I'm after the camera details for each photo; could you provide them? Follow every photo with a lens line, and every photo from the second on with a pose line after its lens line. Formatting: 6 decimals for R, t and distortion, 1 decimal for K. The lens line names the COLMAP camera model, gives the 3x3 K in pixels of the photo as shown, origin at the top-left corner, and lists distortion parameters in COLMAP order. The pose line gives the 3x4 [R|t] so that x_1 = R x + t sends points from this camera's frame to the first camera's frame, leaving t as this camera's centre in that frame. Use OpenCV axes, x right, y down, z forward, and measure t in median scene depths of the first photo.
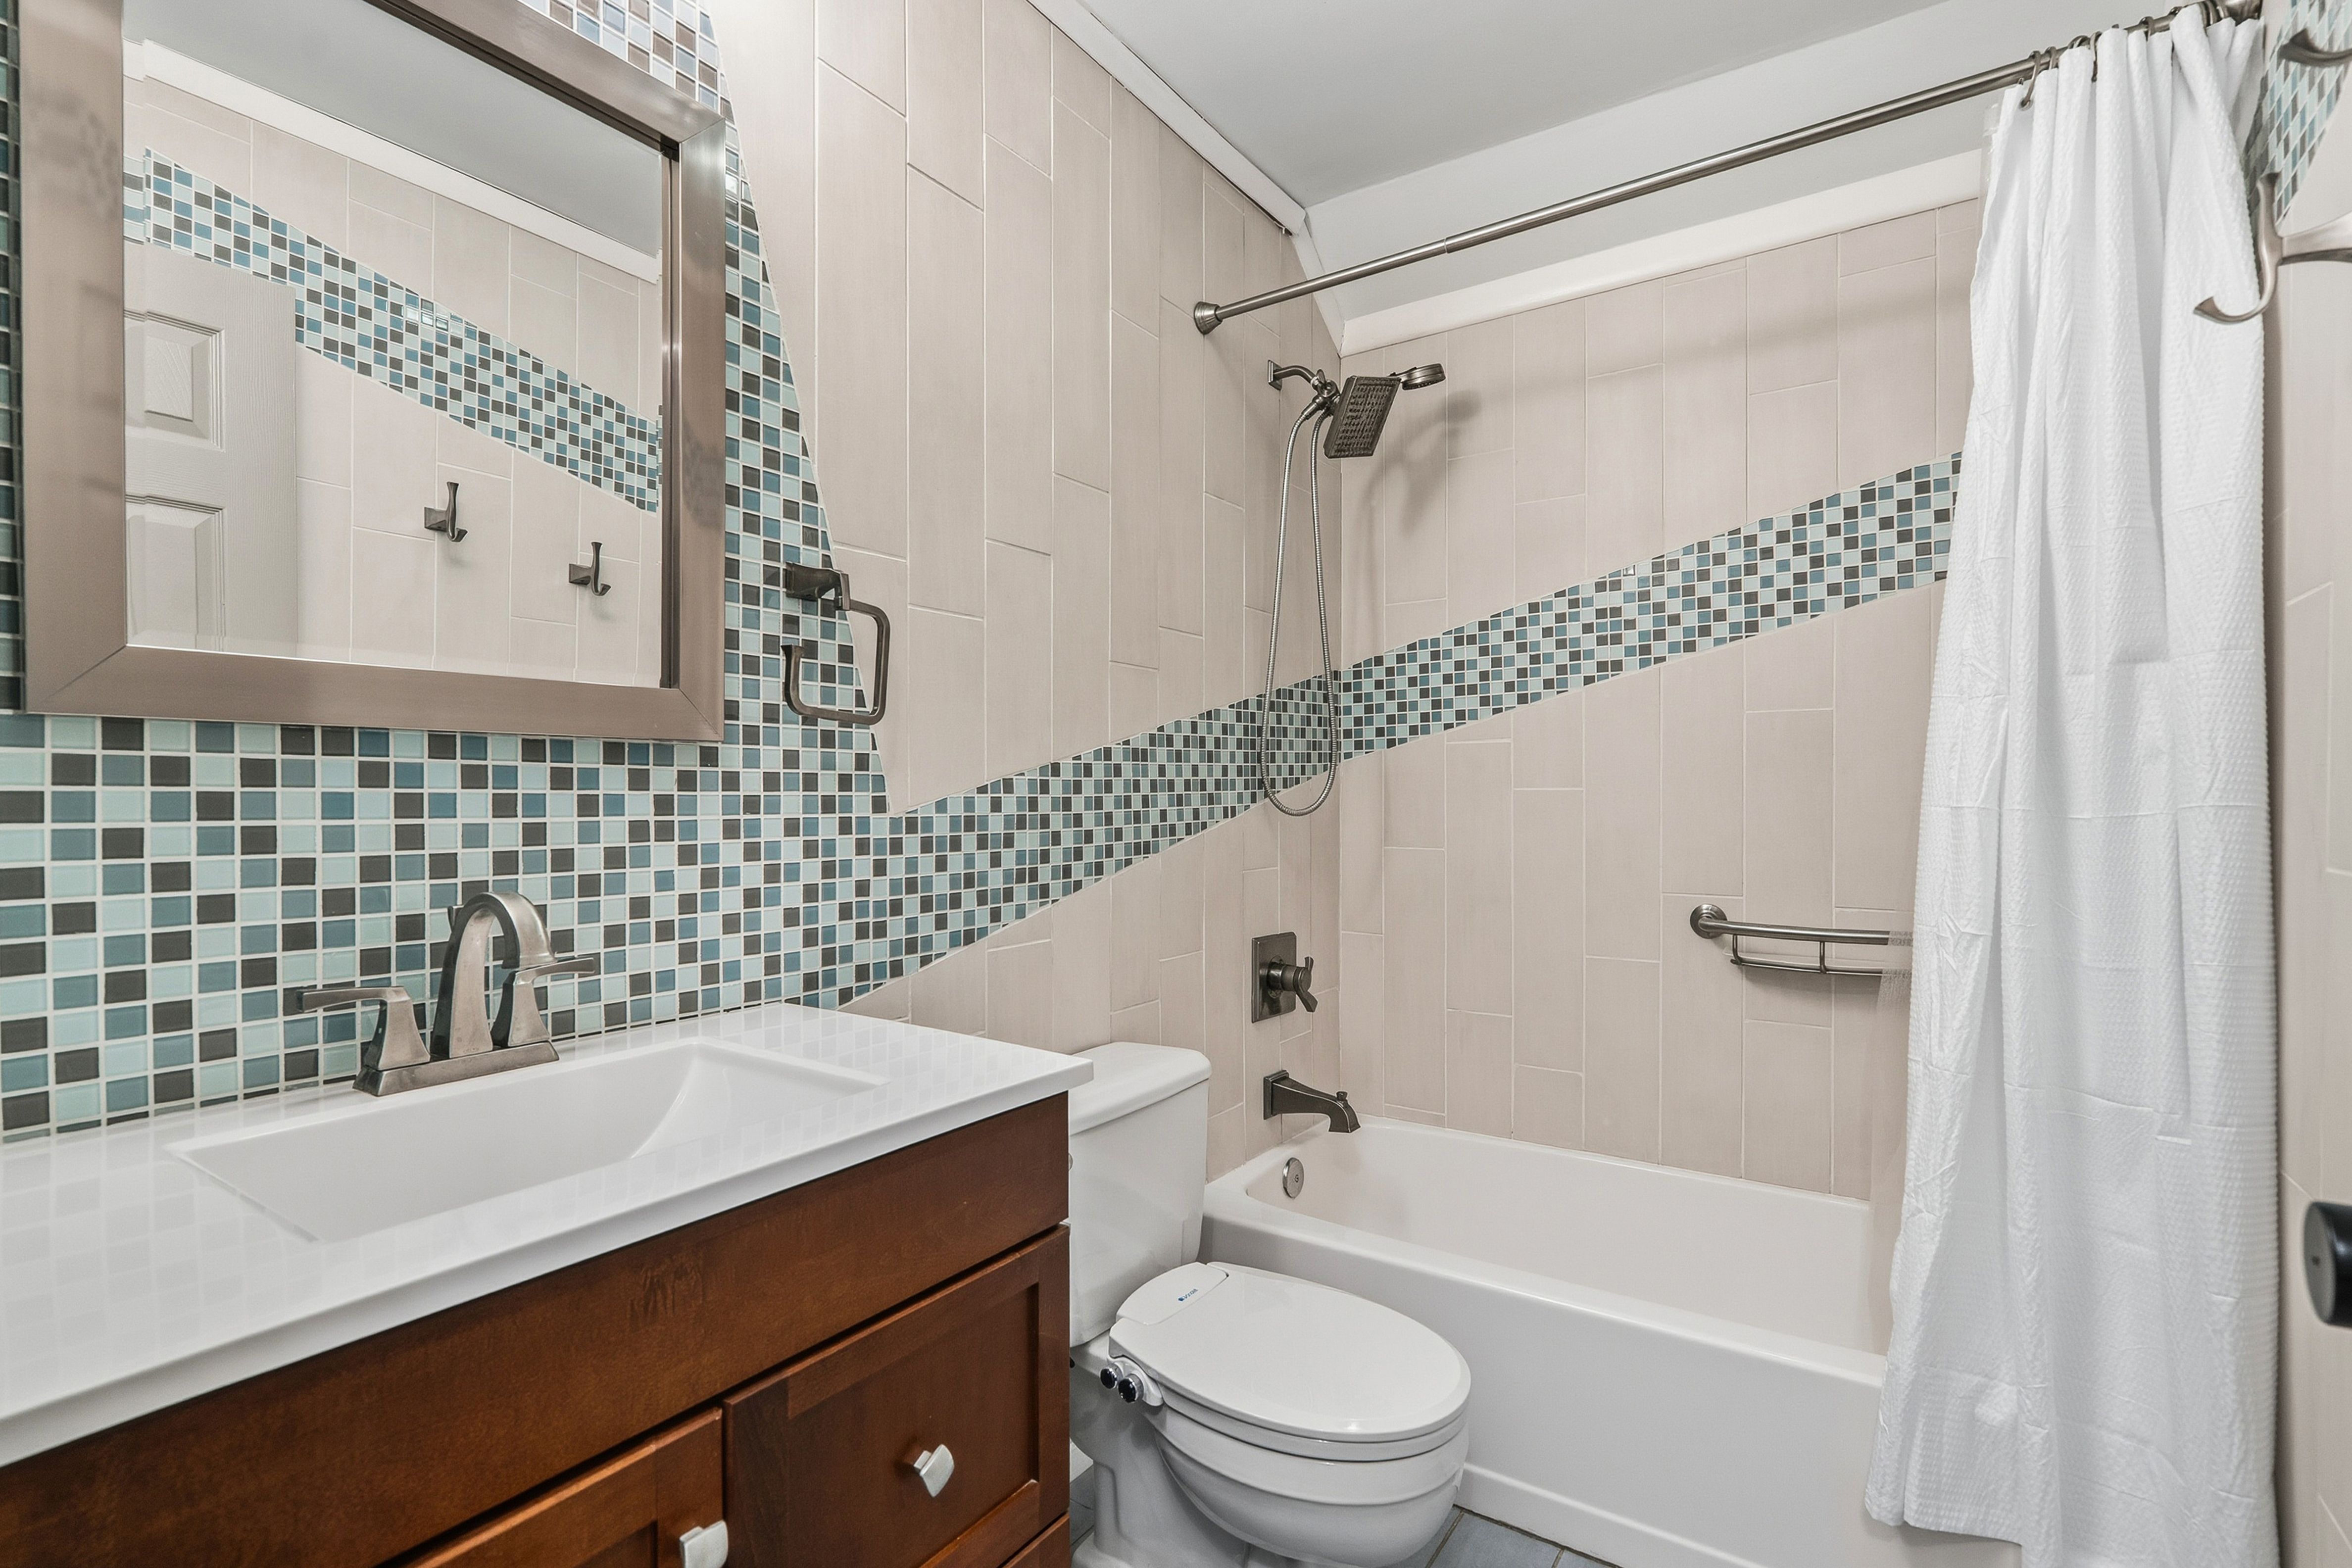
lens RADIAL K [[1075.1, 0, 1158.3], [0, 1075.1, 797.1], [0, 0, 1]] dist [-0.005086, -0.000084]
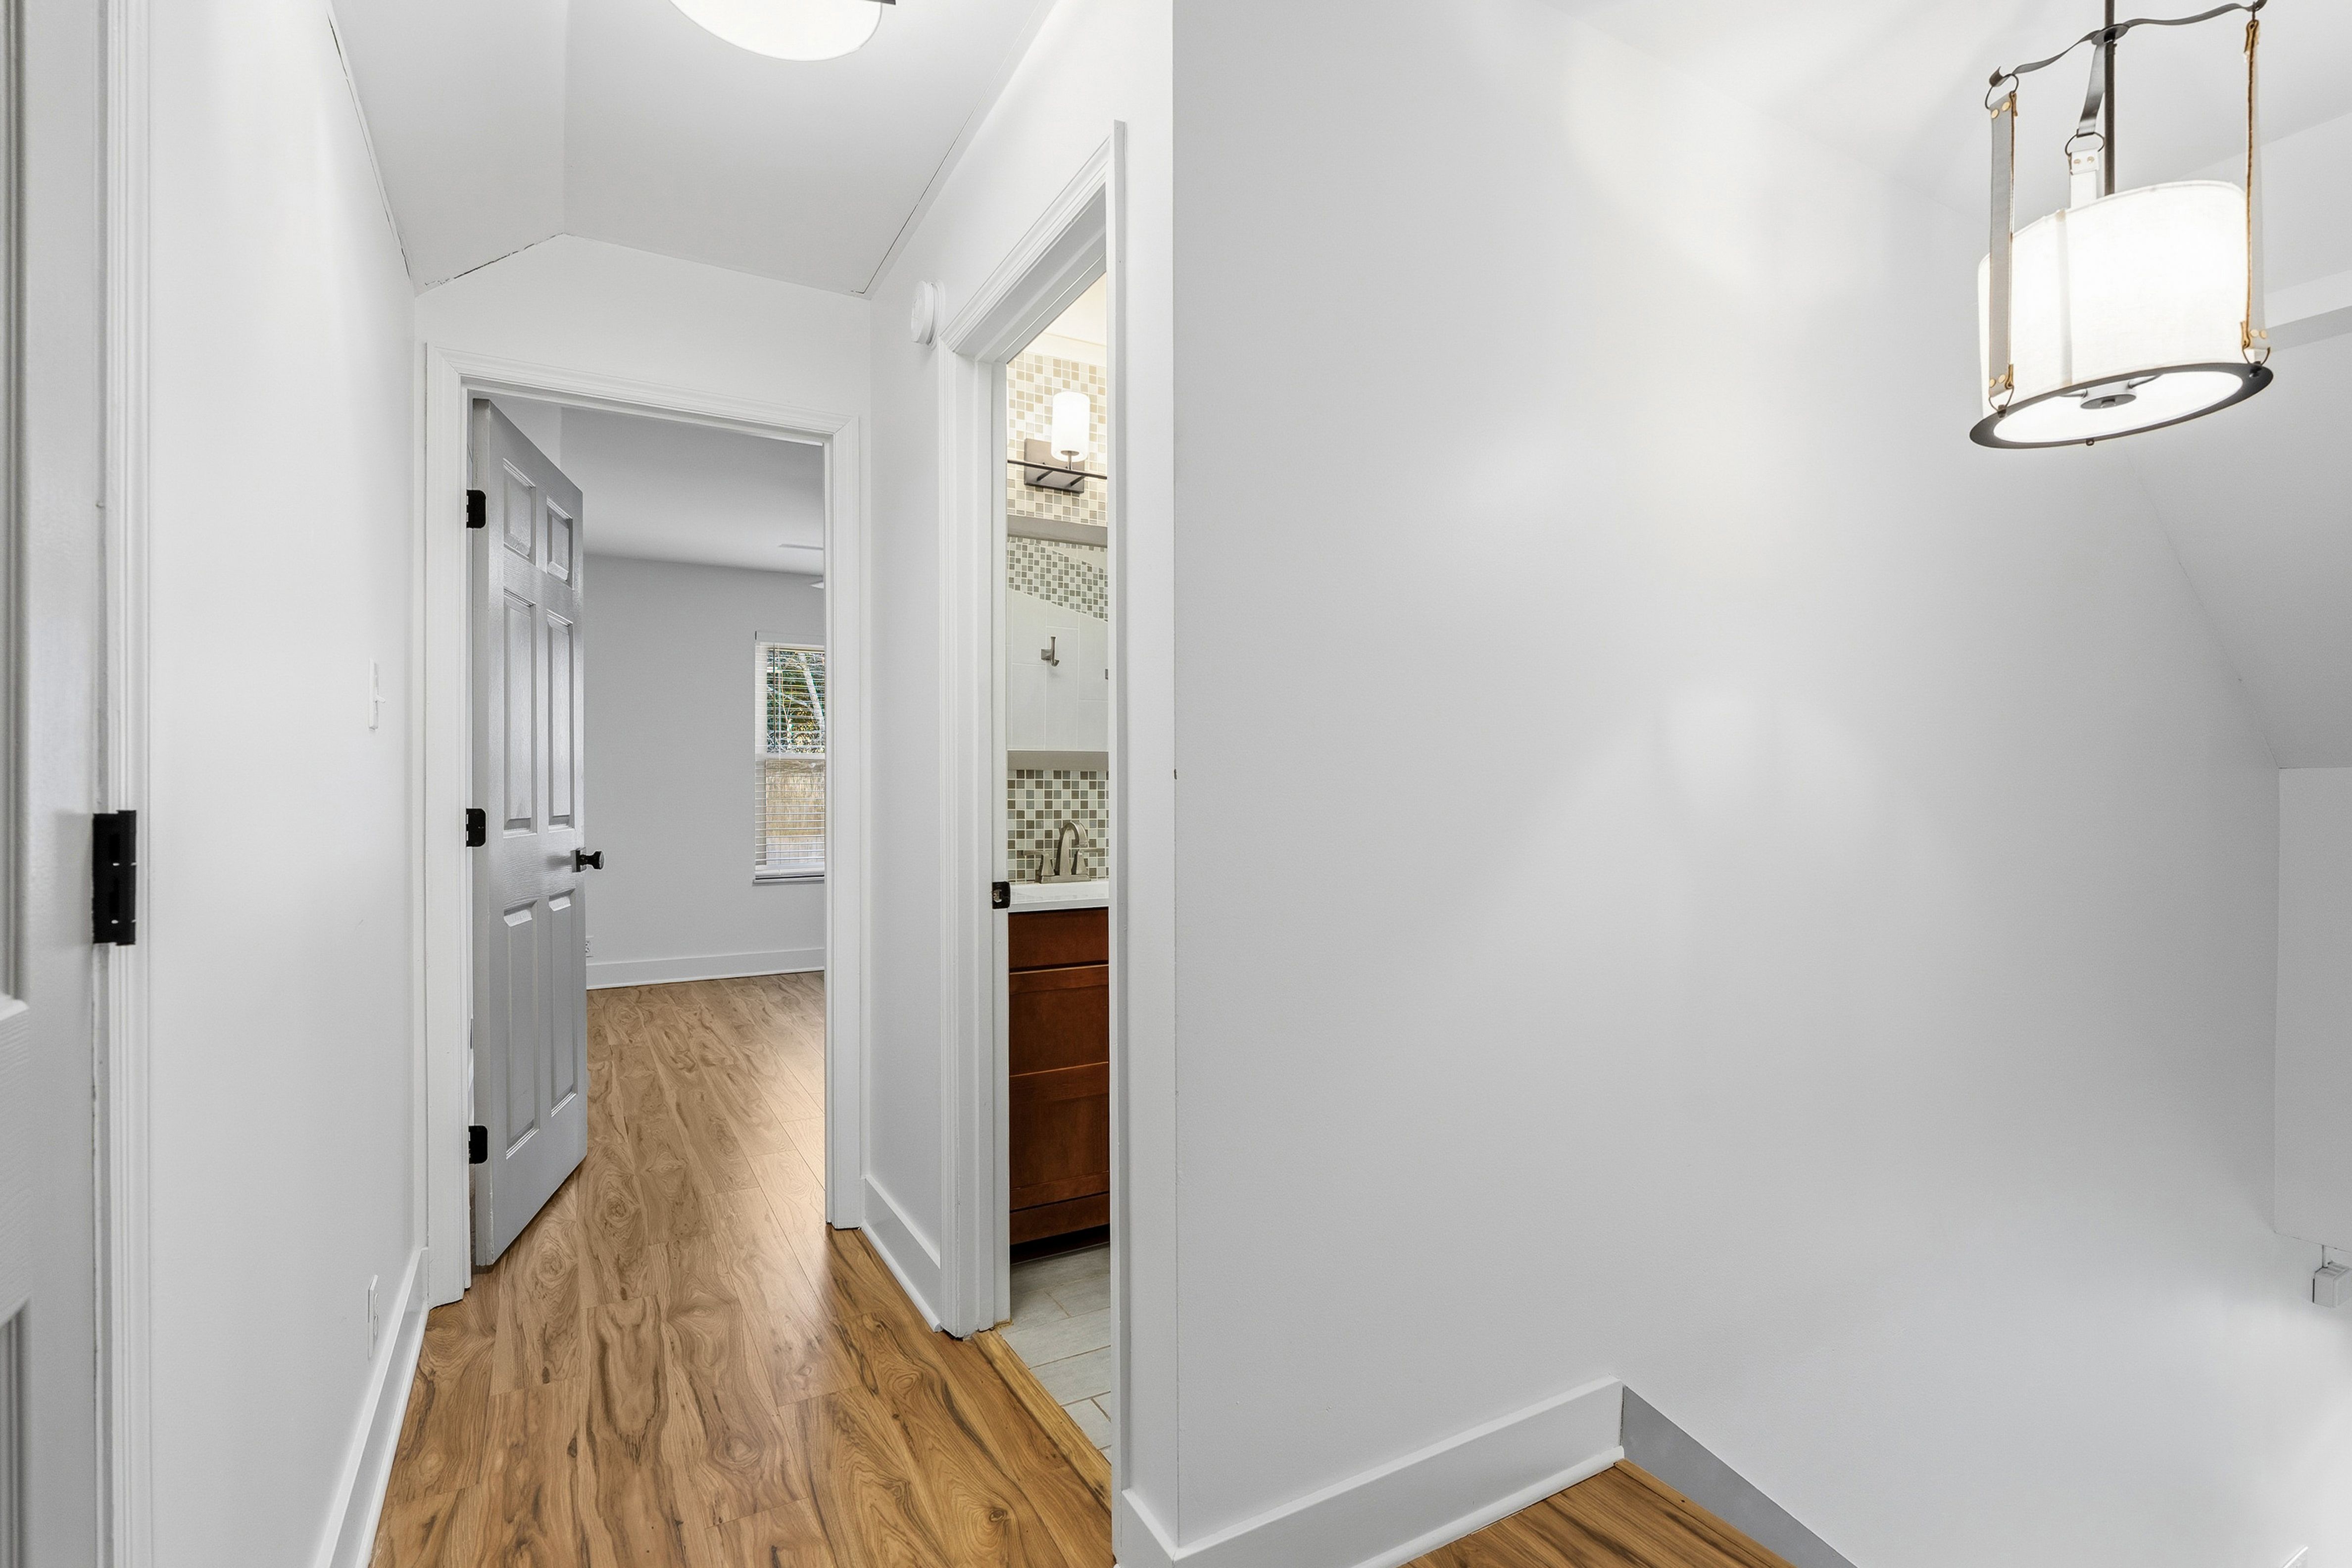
lens RADIAL K [[1075.1, 0, 1173.8], [0, 1075.1, 785.1], [0, 0, 1]] dist [-0.005086, -0.000084]
pose [[0.898757, -0.000076, -0.438447, 0.941669], [-0.003669, 0.999964, -0.007694, 0.003461], [0.438432, 0.008523, 0.898724, -1.556659]]
